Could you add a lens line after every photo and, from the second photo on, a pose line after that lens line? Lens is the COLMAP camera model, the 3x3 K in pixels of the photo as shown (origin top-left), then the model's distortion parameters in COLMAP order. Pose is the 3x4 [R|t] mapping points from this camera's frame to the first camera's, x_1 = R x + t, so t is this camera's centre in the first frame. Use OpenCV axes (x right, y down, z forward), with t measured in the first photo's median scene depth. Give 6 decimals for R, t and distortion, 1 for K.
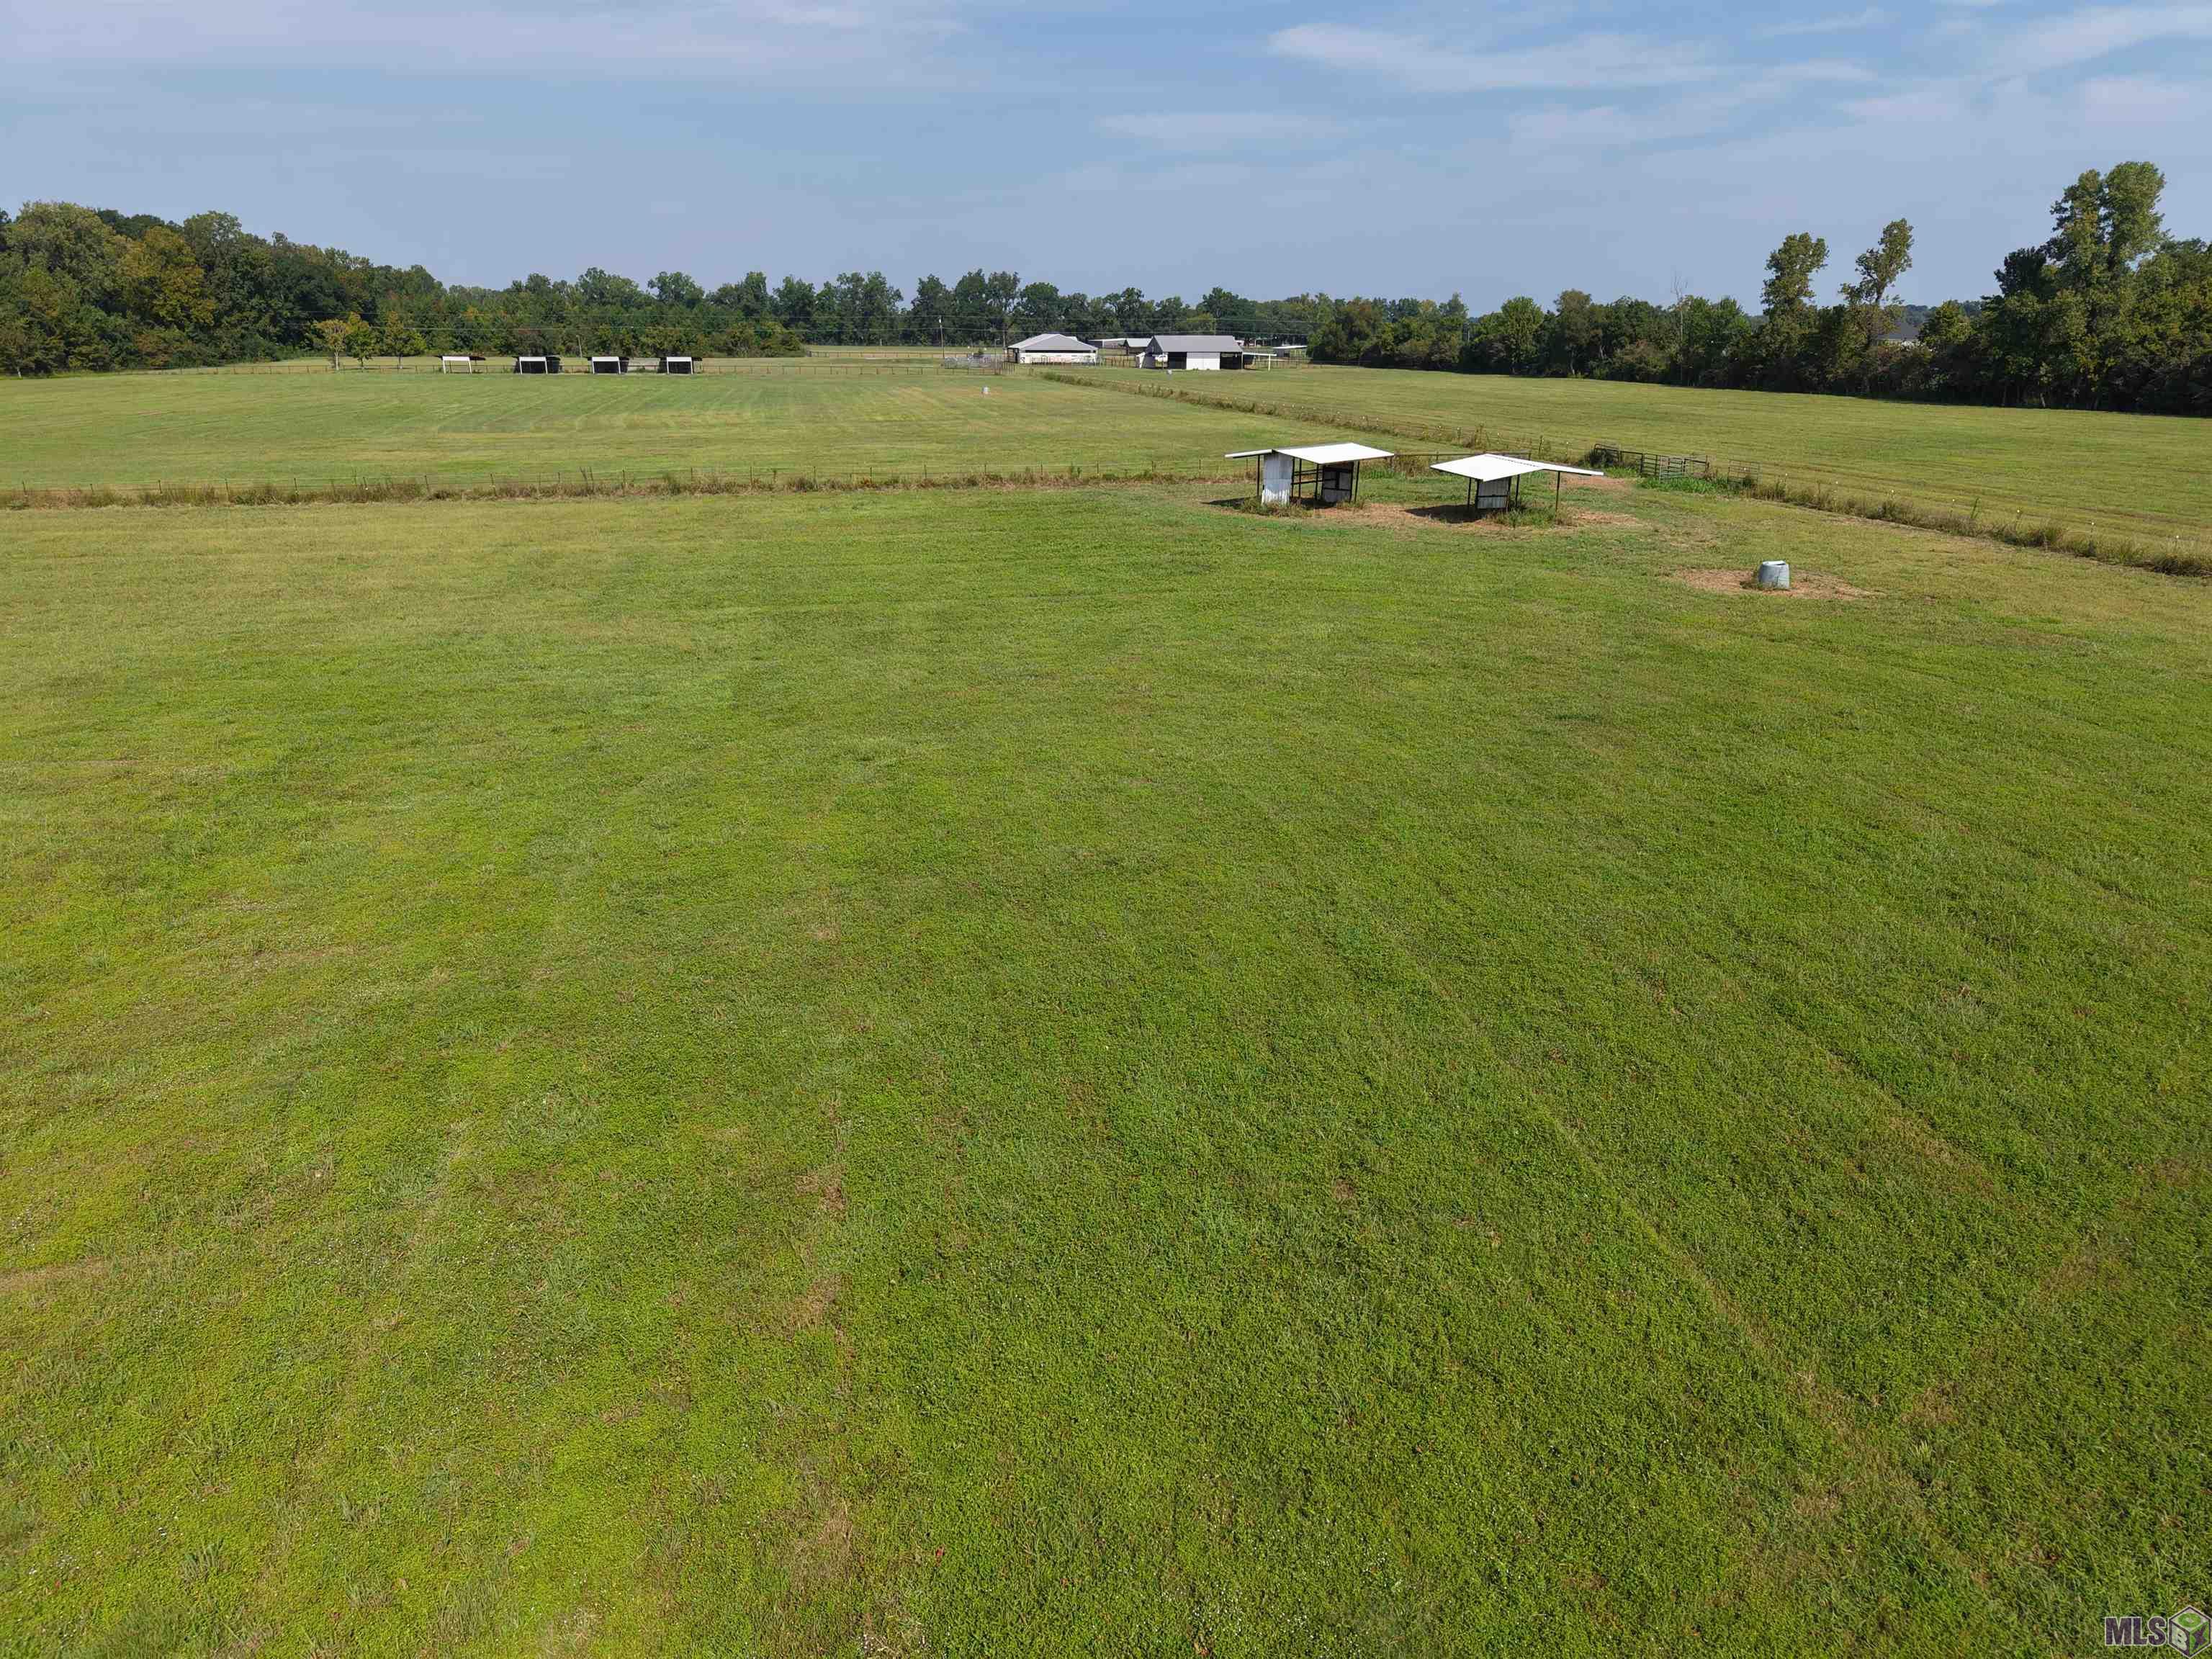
lens RADIAL K [[1482.8, 0, 1102.5], [0, 1482.8, 821.8], [0, 0, 1]] dist [0.021005, -0.016527]
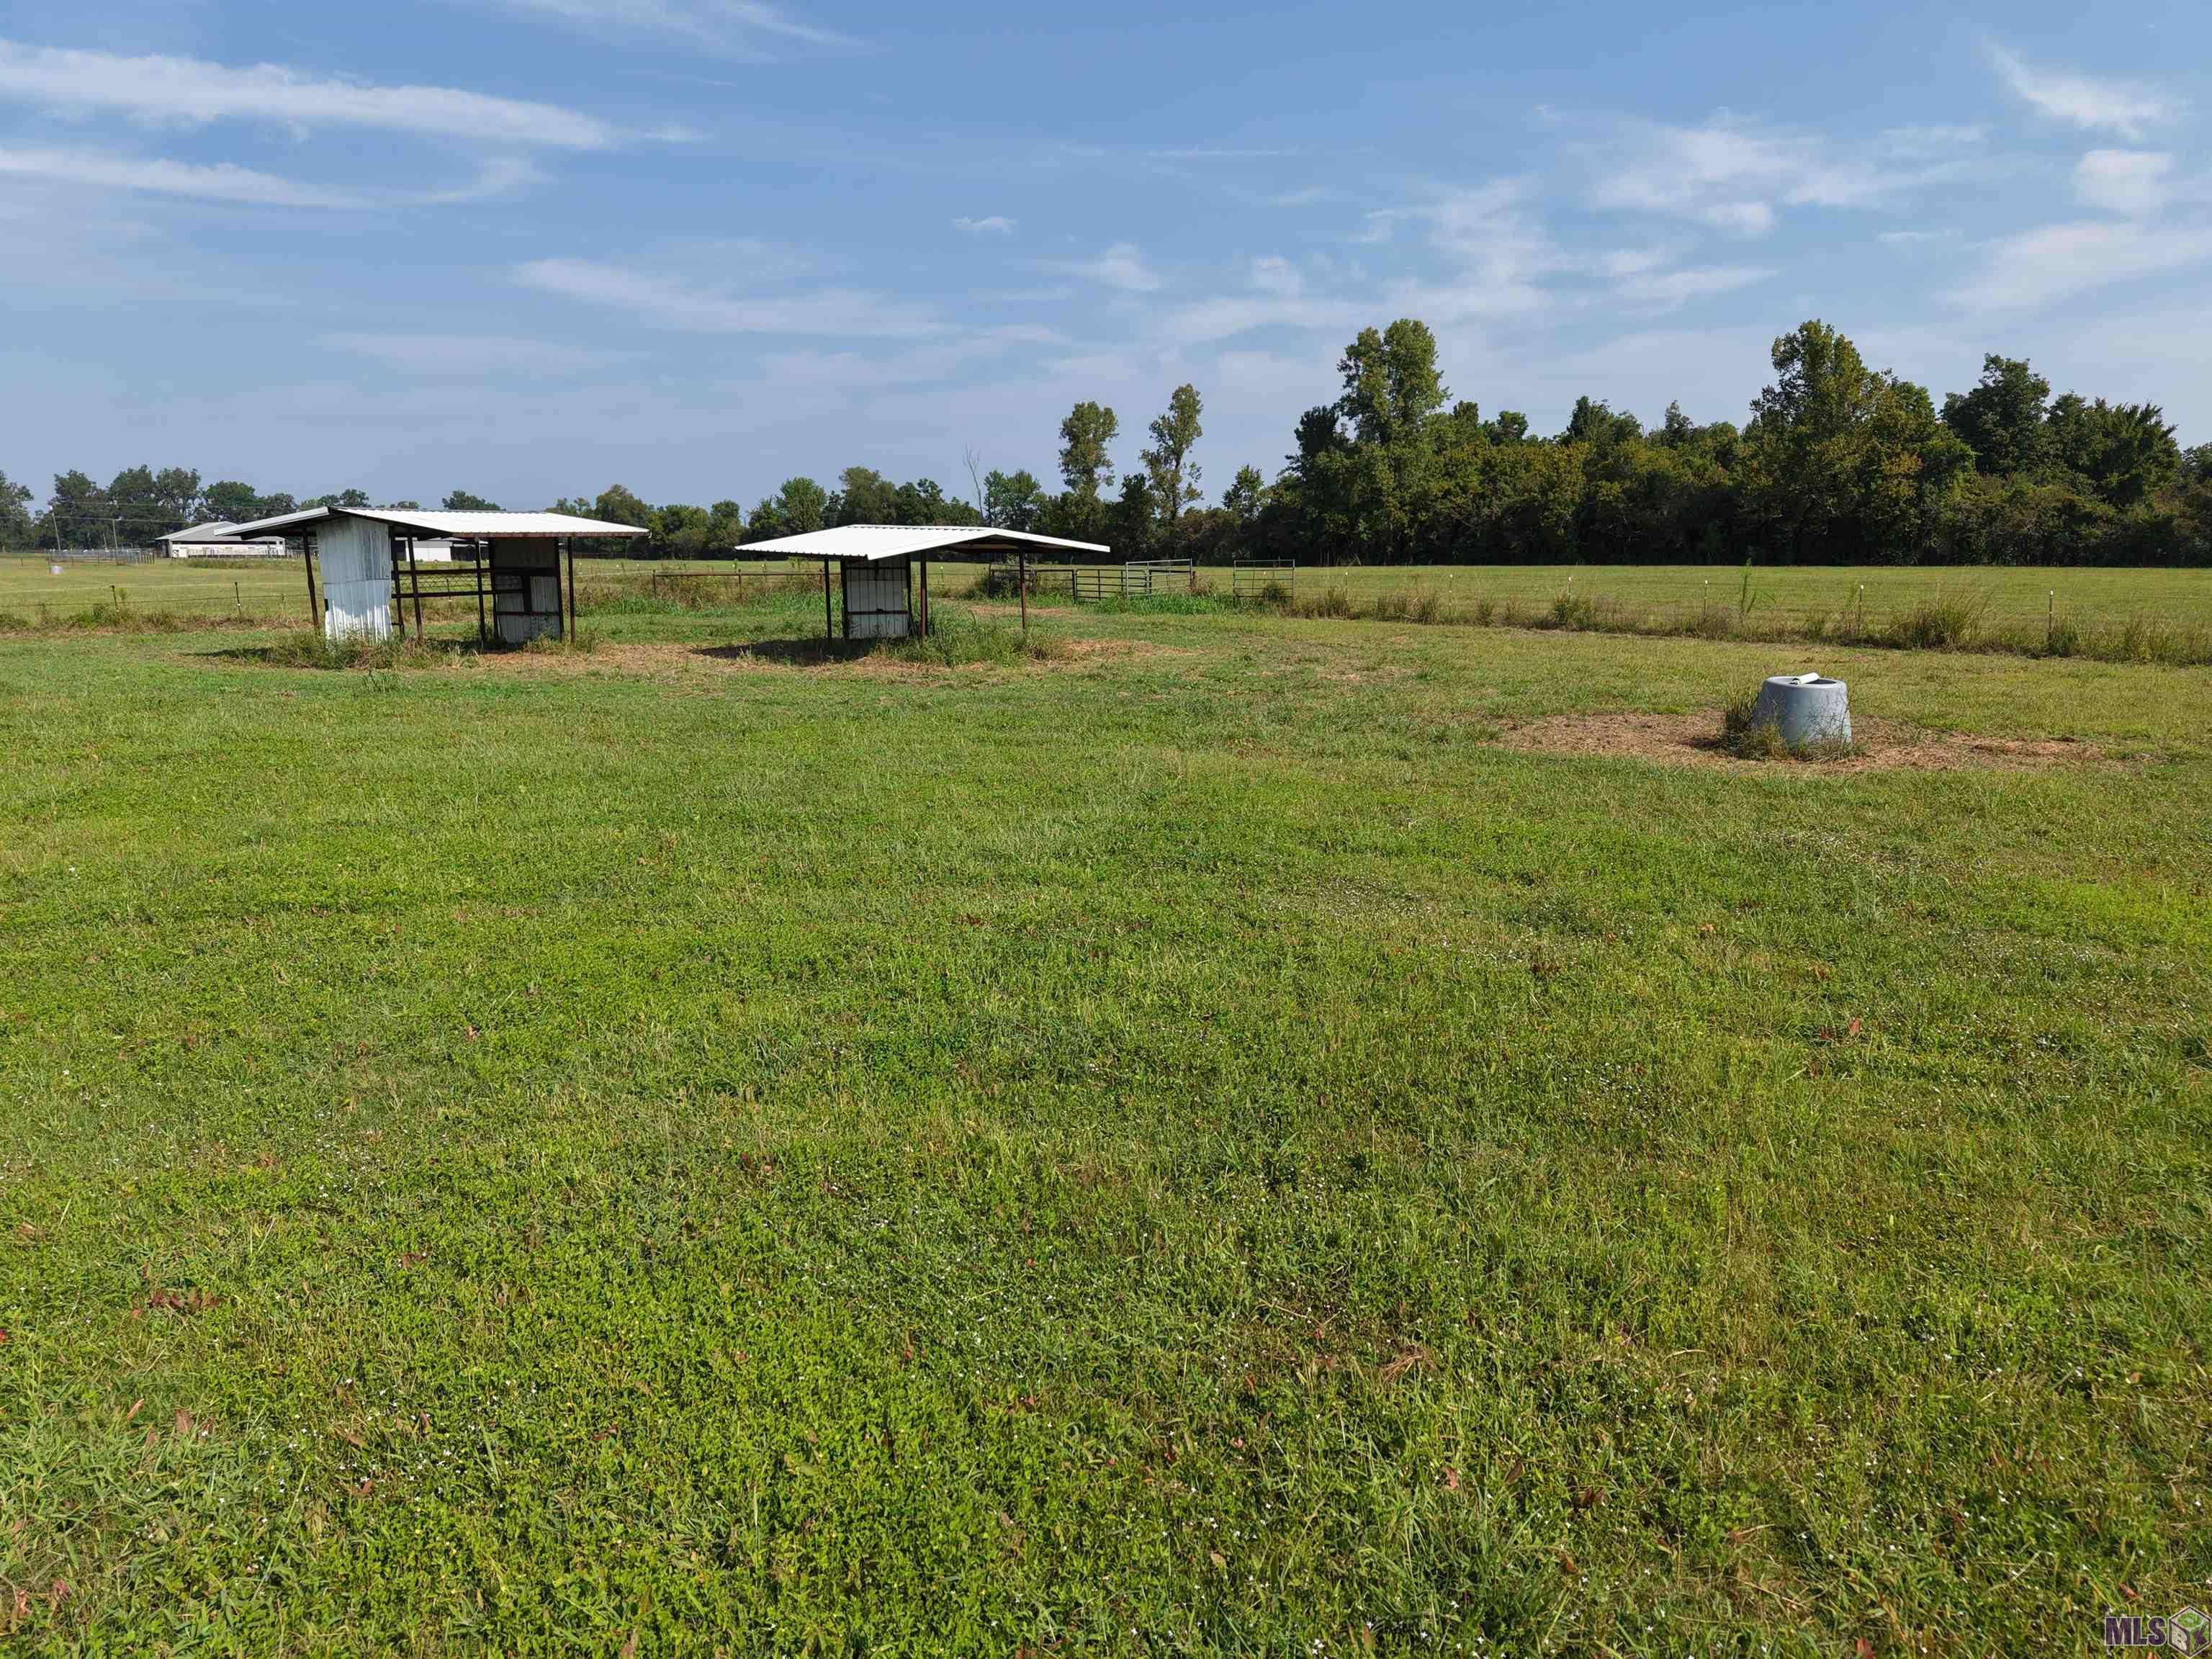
lens RADIAL K [[1482.8, 0, 1102.5], [0, 1482.8, 821.8], [0, 0, 1]] dist [0.021005, -0.016527]
pose [[0.894366, -0.086228, 0.438946, 0.033694], [0.146381, 0.983637, -0.105026, -0.027461], [-0.422707, 0.158184, 0.892354, 0.164162]]
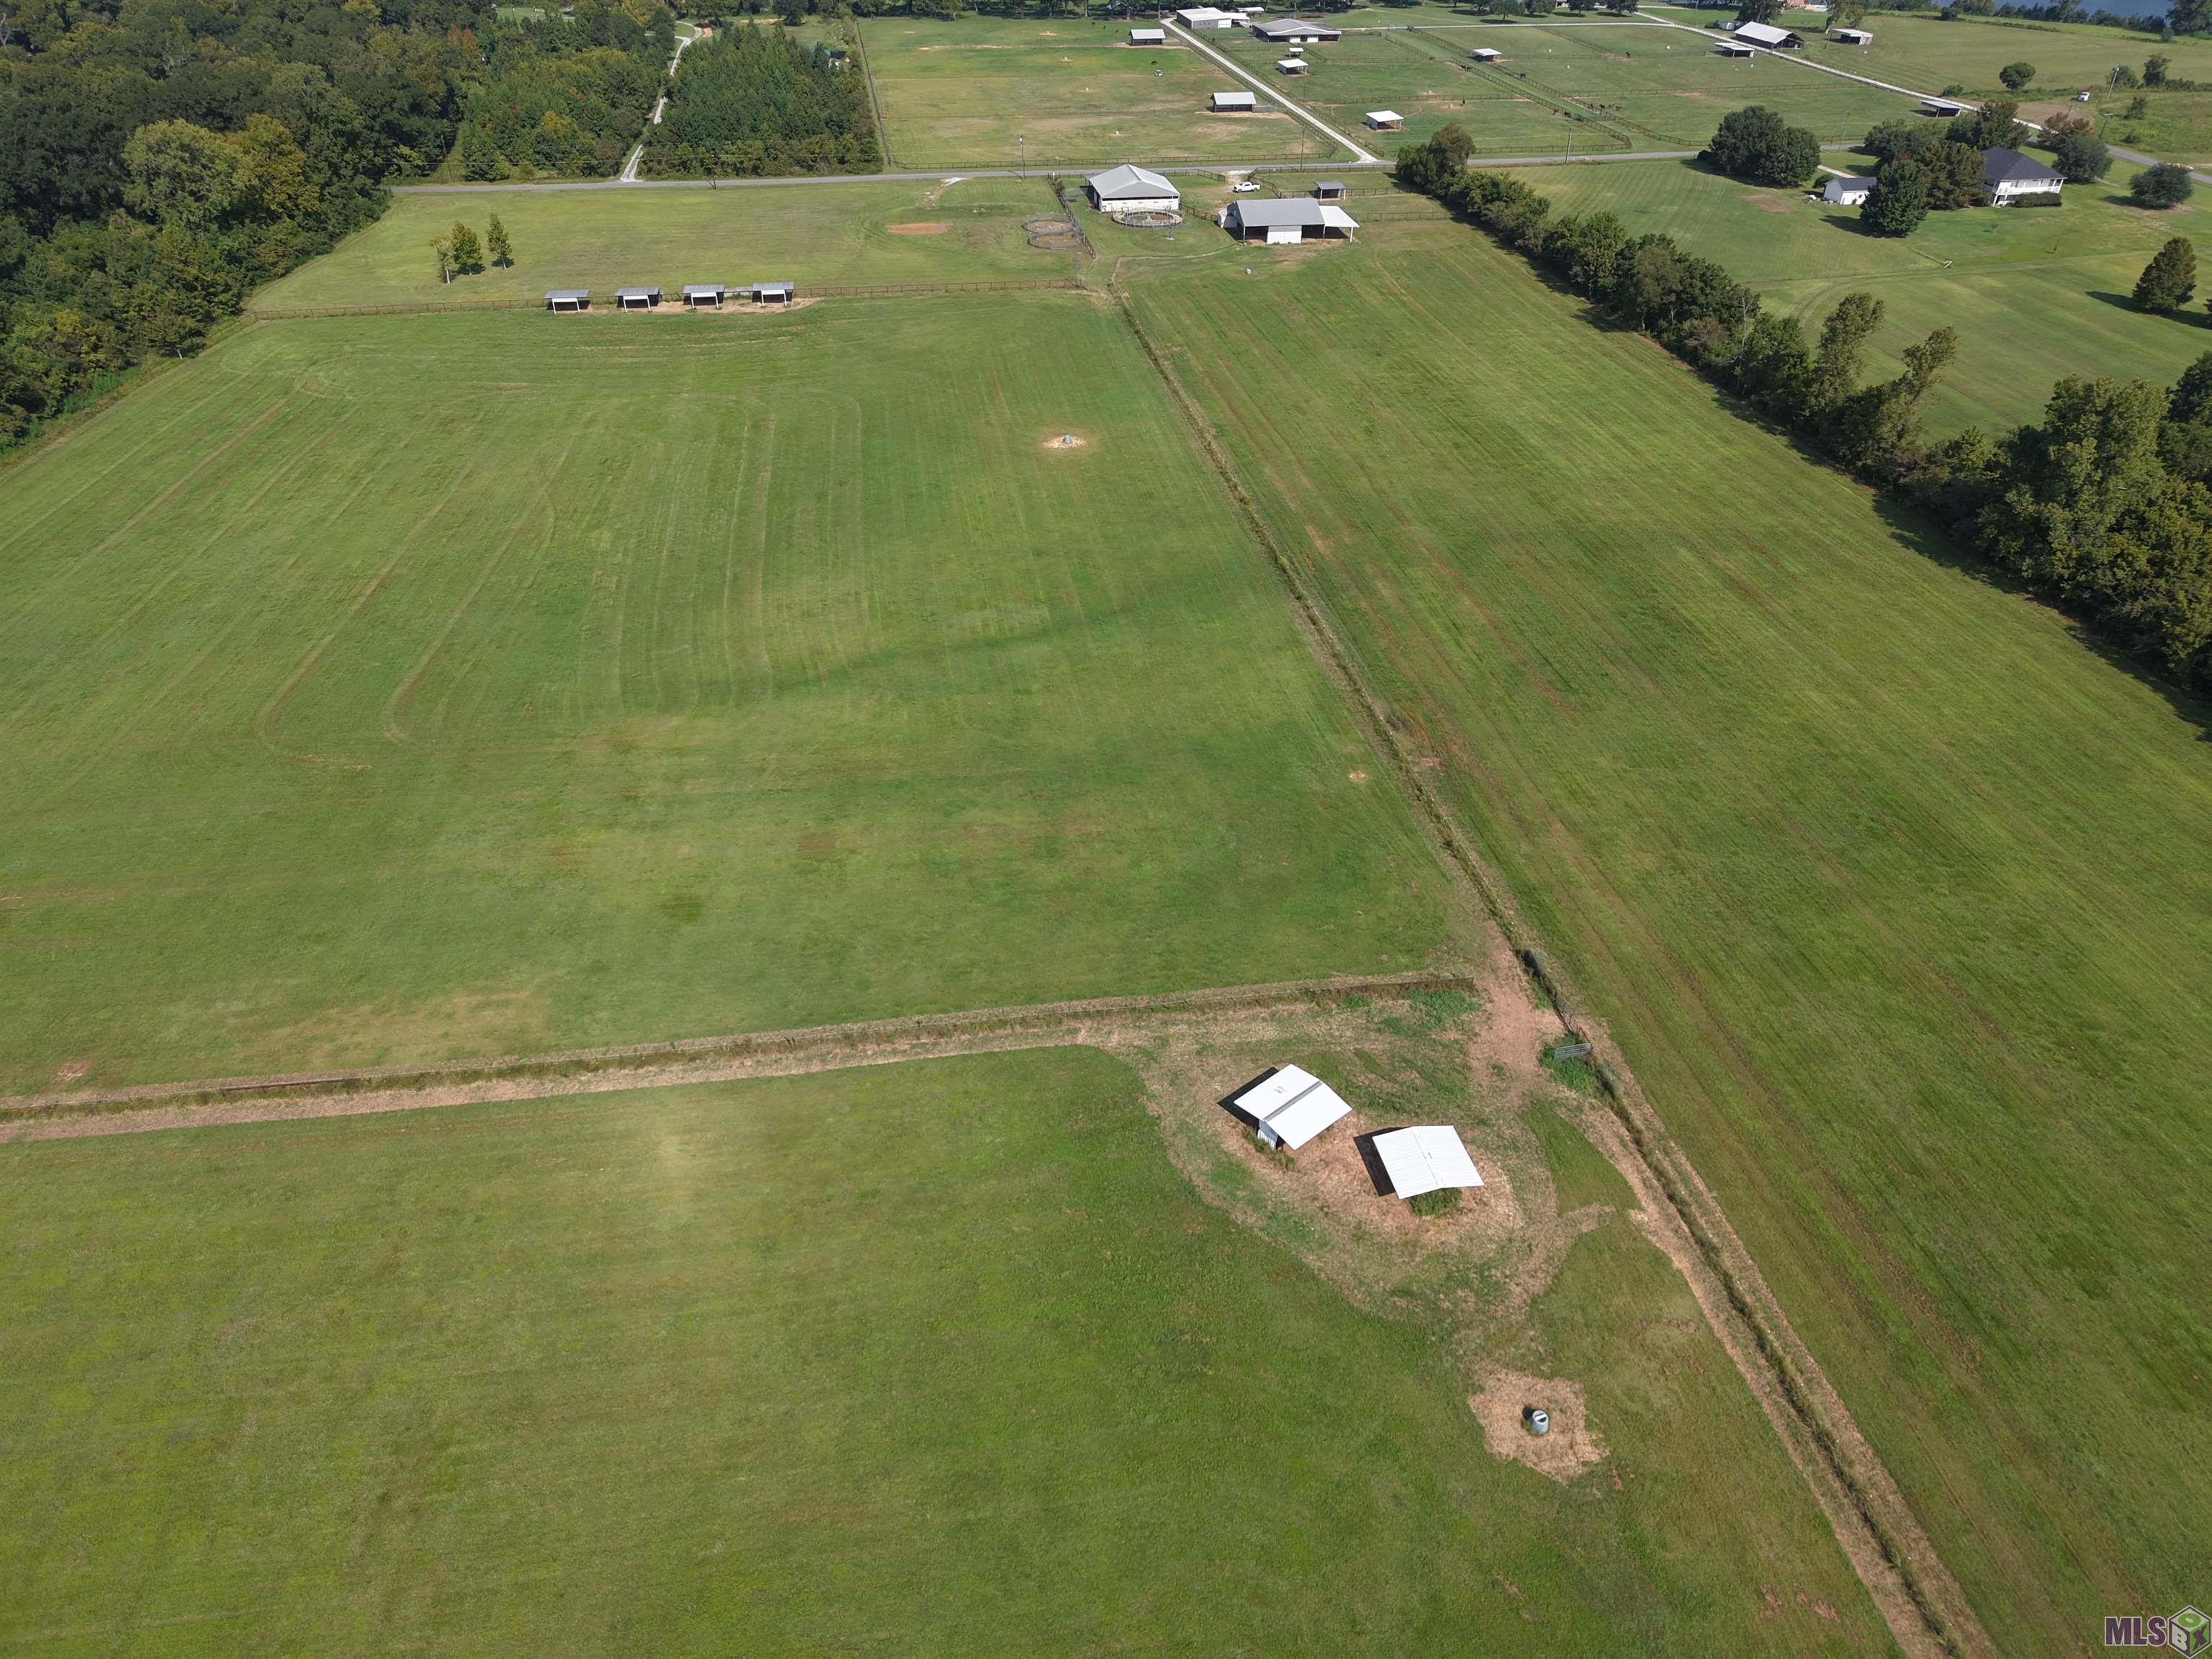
lens RADIAL K [[1482.8, 0, 1102.5], [0, 1482.8, 821.8], [0, 0, 1]] dist [0.021005, -0.016527]
pose [[0.998546, 0.032927, -0.042687, 0.001628], [-0.019277, 0.957533, 0.287678, -0.271870], [0.050347, -0.286437, 0.956775, -0.092270]]
